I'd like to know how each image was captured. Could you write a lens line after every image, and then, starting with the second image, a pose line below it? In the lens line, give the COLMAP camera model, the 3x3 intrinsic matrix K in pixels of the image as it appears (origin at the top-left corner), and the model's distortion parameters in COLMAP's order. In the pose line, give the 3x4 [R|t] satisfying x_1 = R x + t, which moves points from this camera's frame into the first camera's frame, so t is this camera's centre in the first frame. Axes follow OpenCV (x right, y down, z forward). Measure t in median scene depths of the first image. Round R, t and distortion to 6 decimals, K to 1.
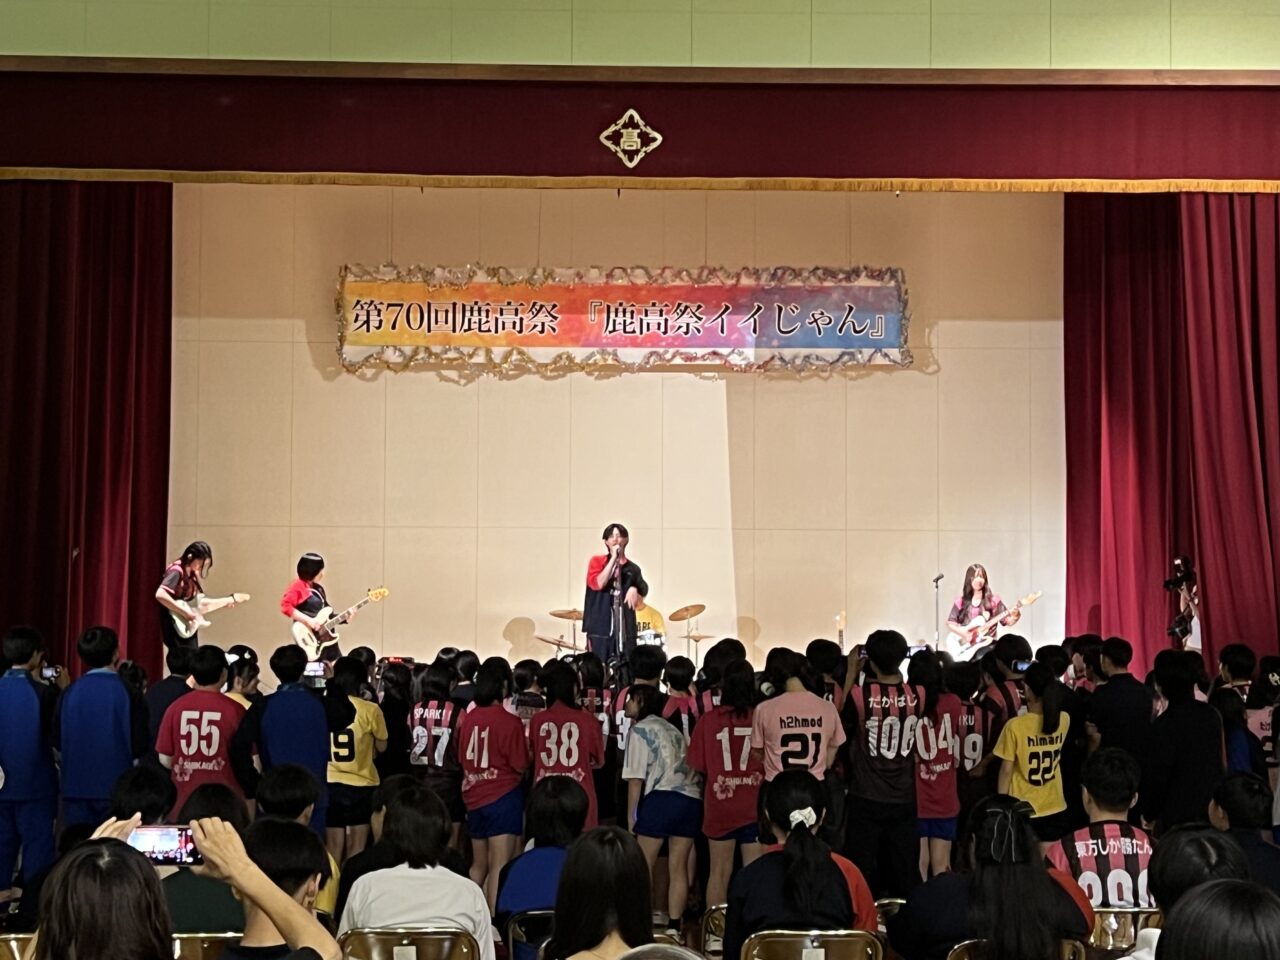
lens RADIAL K [[2491.4, 0, 636.6], [0, 2491.4, 493.4], [0, 0, 1]] dist [0.179604, 0.000000]
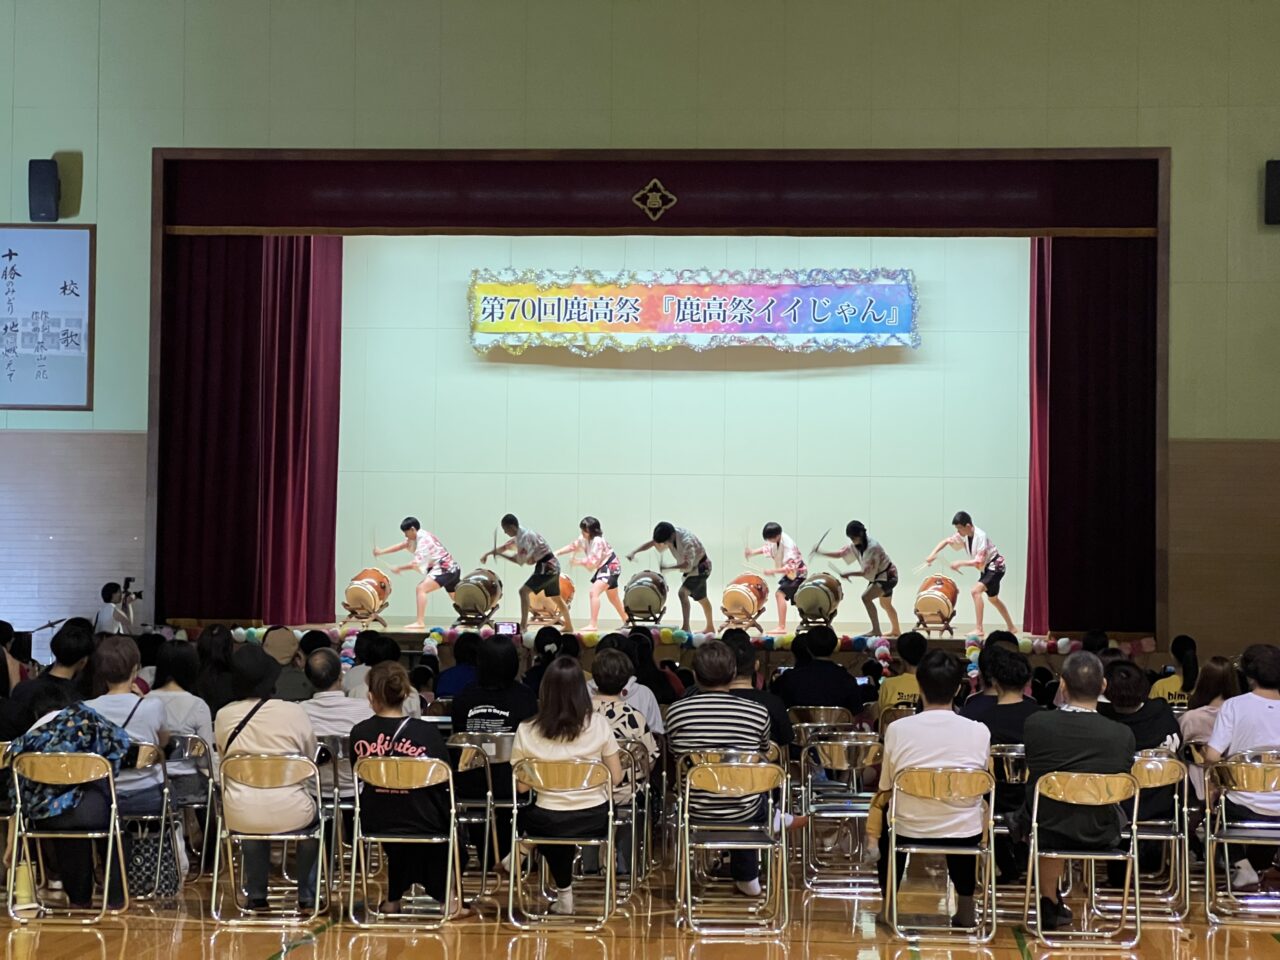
lens RADIAL K [[2919.7, 0, 651.2], [0, 2919.7, 477.9], [0, 0, 1]] dist [0.020456, 0.000000]
pose [[0.993619, 0.004530, -0.112694, 0.142717], [-0.000872, 0.999472, 0.032485, -0.033049], [0.112782, -0.032180, 0.993099, -0.482604]]
